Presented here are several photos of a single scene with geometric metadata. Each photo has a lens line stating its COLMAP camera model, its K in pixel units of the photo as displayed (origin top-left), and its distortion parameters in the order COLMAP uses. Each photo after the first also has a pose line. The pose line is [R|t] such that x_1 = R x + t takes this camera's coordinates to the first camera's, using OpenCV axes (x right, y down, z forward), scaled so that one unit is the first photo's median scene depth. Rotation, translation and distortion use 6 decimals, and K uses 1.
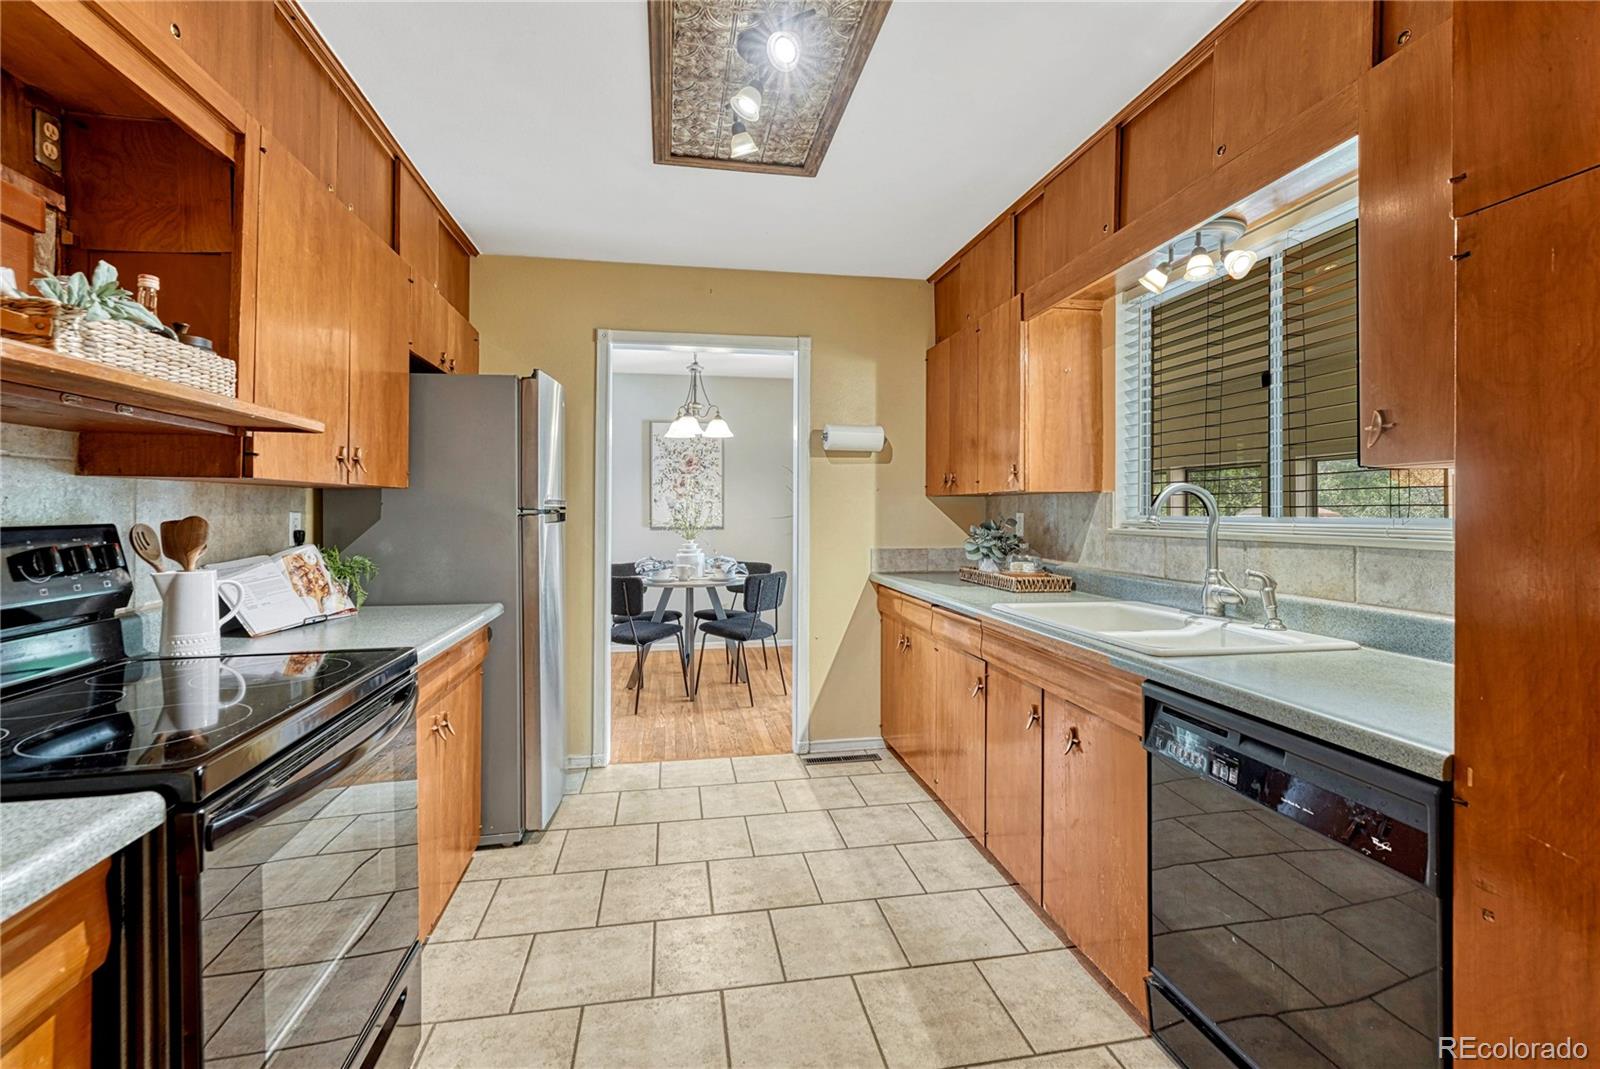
lens RADIAL K [[700.7, 0, 801.7], [0, 700.7, 499.7], [0, 0, 1]] dist [-0.005169, -0.000370]
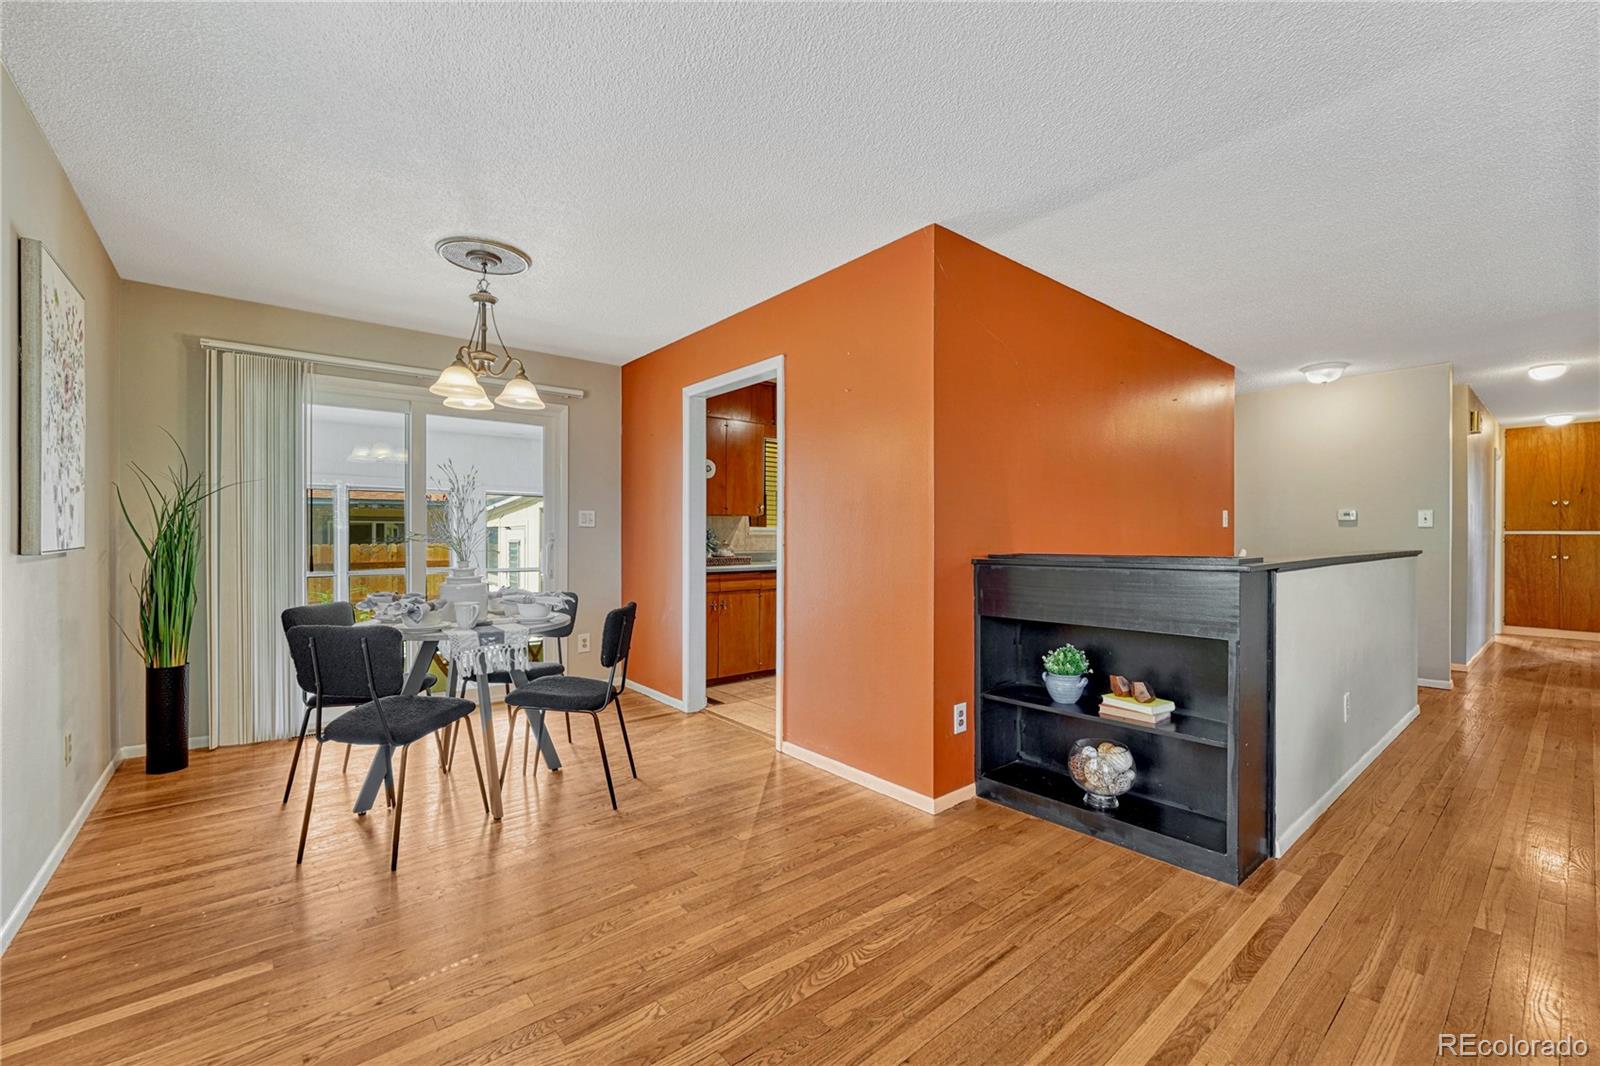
lens RADIAL K [[666.6, 0, 805.5], [0, 666.6, 536.2], [0, 0, 1]] dist [-0.011731, 0.000521]
pose [[-0.491978, -0.001017, 0.870607, -2.016120], [-0.013036, 0.999896, -0.006199, 0.084249], [-0.870510, -0.014399, -0.491940, 2.489547]]
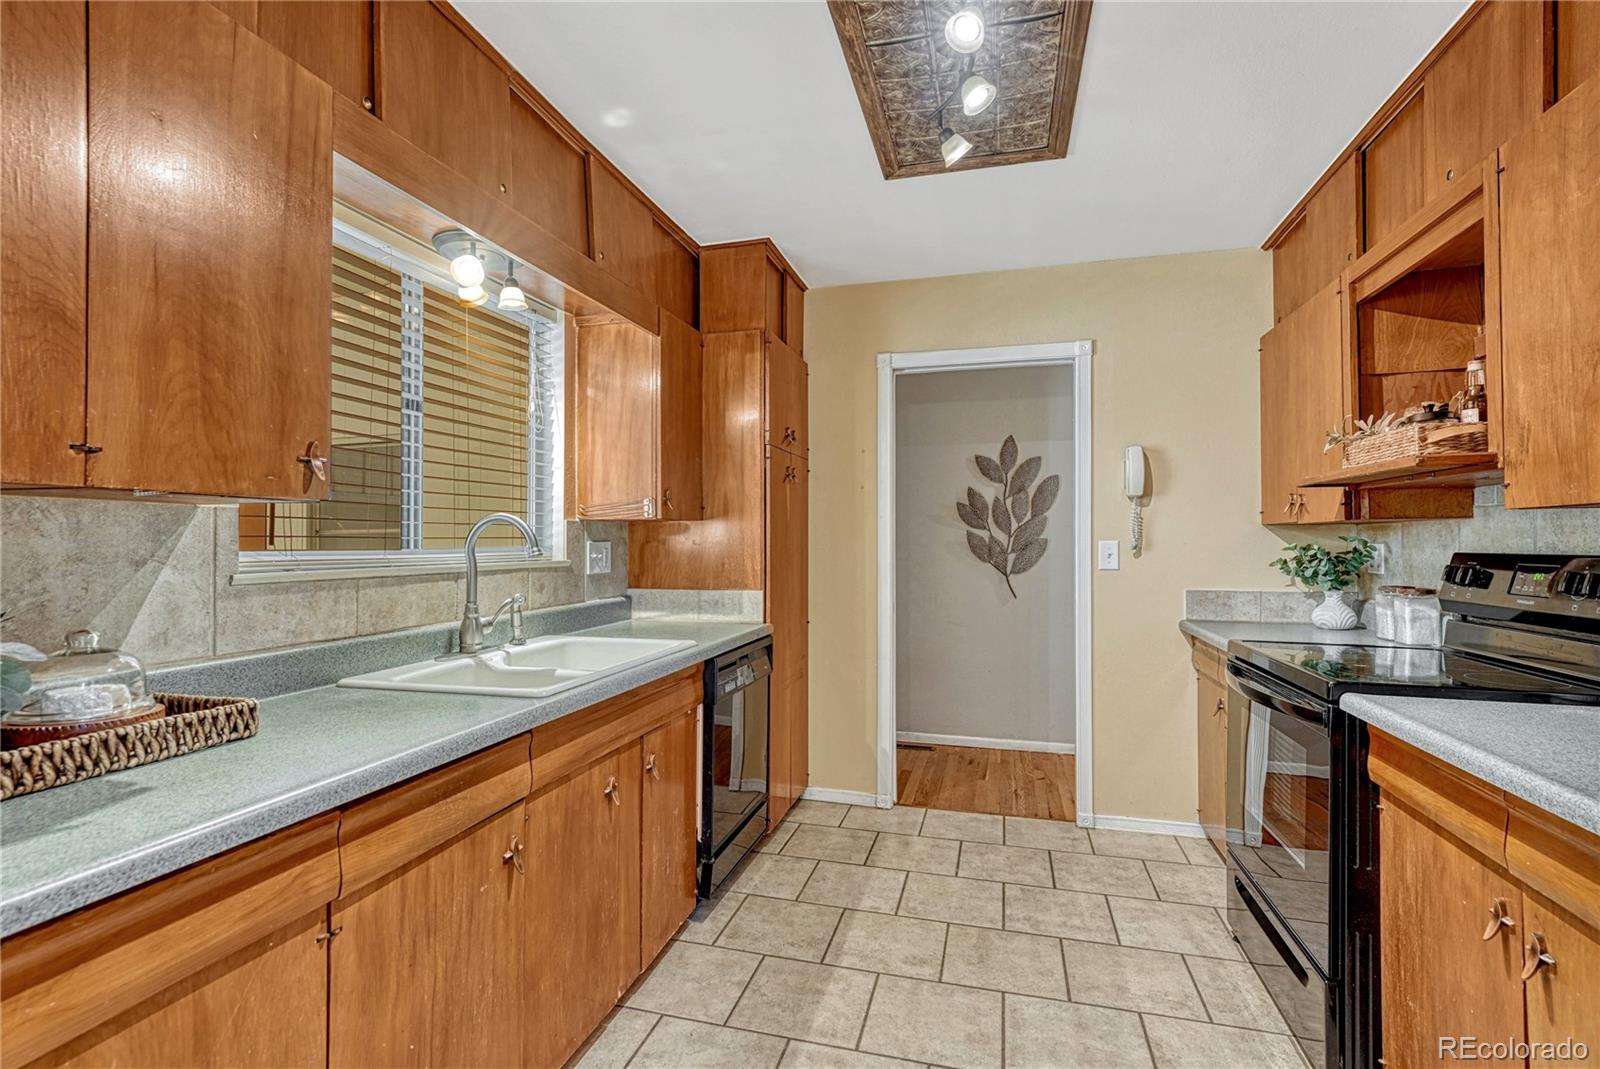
lens RADIAL K [[746.7, 0, 793.8], [0, 746.7, 538.7], [0, 0, 1]] dist [0.000048, 0.001497]
pose [[-0.896498, 0.000930, 0.443047, -0.258991], [-0.007560, 0.999820, -0.017396, 0.025647], [-0.442983, -0.018945, -0.896330, 1.725963]]
